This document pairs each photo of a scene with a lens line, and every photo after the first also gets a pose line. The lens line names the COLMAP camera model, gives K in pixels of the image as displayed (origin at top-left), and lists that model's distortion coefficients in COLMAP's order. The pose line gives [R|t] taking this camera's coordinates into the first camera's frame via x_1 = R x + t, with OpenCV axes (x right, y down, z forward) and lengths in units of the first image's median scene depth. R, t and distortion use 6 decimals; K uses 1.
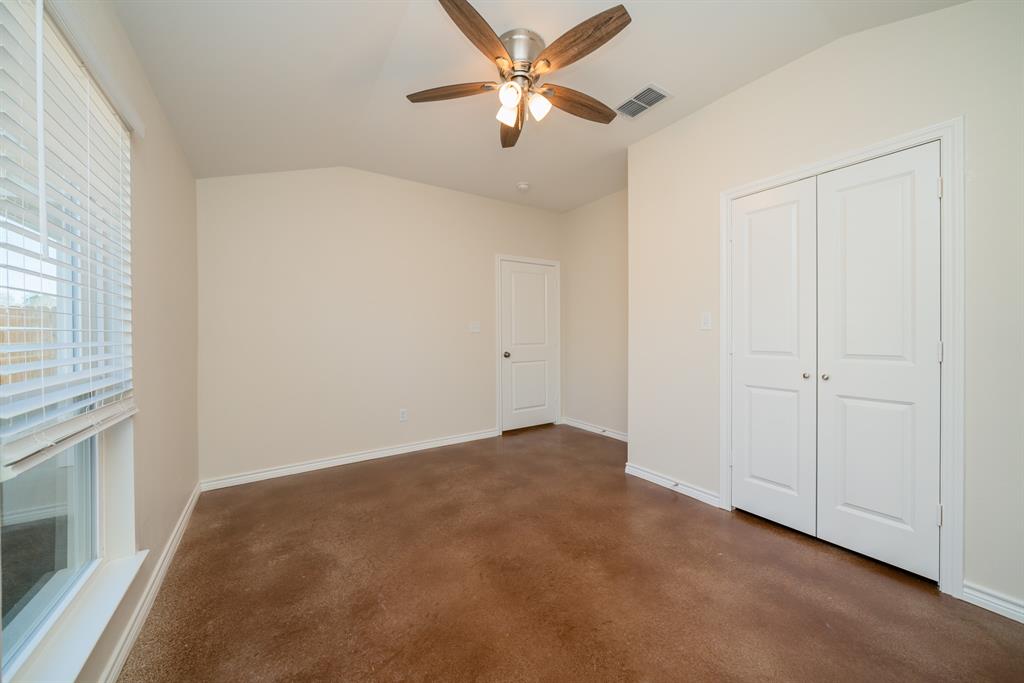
lens RADIAL K [[355.6, 0, 510.6], [0, 355.6, 331.4], [0, 0, 1]] dist [-0.001045, -0.000069]
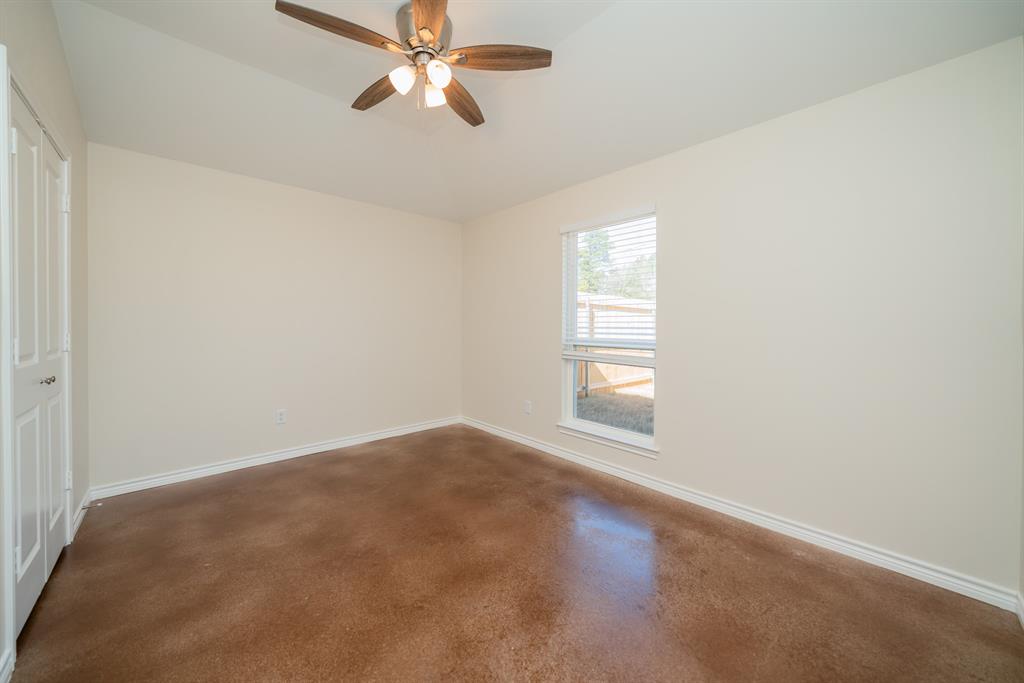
lens RADIAL K [[355.6, 0, 510.6], [0, 355.6, 331.4], [0, 0, 1]] dist [-0.001045, -0.000069]
pose [[-0.984871, 0.008450, -0.173083, -0.030943], [0.006596, 0.999915, 0.011281, 0.015948], [0.173163, 0.009969, -0.984843, 2.037402]]
